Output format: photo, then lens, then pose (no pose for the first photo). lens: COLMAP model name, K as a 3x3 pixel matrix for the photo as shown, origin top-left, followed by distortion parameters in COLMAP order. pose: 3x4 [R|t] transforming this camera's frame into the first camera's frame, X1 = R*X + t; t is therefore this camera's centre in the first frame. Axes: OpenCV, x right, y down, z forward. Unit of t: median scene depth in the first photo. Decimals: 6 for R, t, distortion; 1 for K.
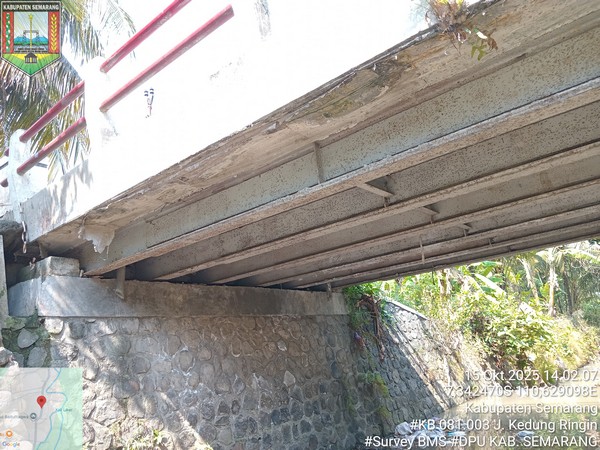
lens RADIAL K [[453.4, 0, 300.0], [0, 453.4, 225.0], [0, 0, 1]] dist [0.043727, -0.093366]
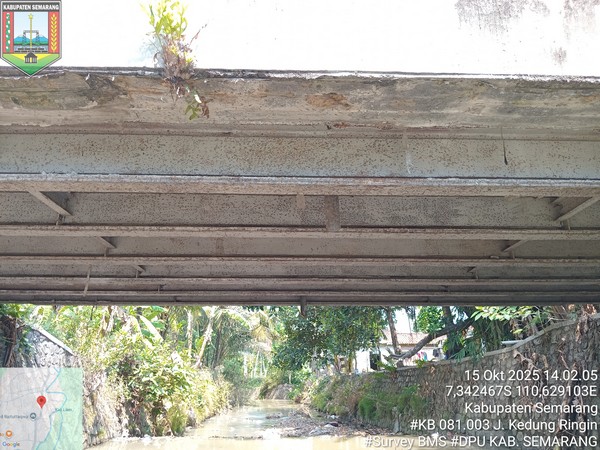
lens RADIAL K [[453.4, 0, 300.0], [0, 453.4, 225.0], [0, 0, 1]] dist [0.043727, -0.093366]
pose [[0.754422, 0.304101, 0.581695, 0.013451], [-0.254223, 0.952409, -0.168192, -0.005081], [-0.605159, -0.020993, 0.795828, 0.001047]]
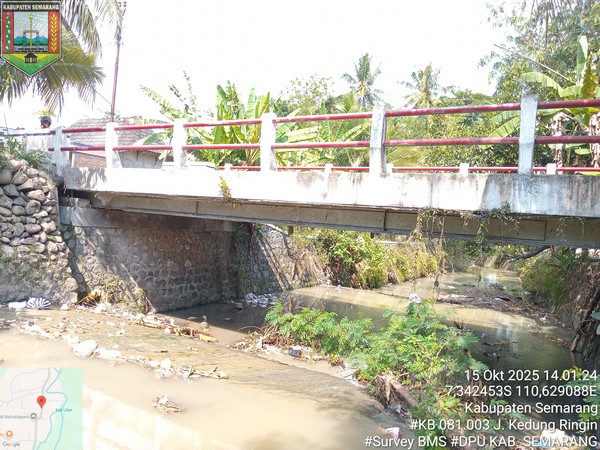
lens RADIAL K [[453.4, 0, 300.0], [0, 453.4, 225.0], [0, 0, 1]] dist [0.043727, -0.093366]
pose [[0.972605, 0.185756, 0.139766, 0.108518], [-0.217646, 0.938867, 0.266758, -0.338474], [-0.081669, -0.289869, 0.953575, -0.646309]]
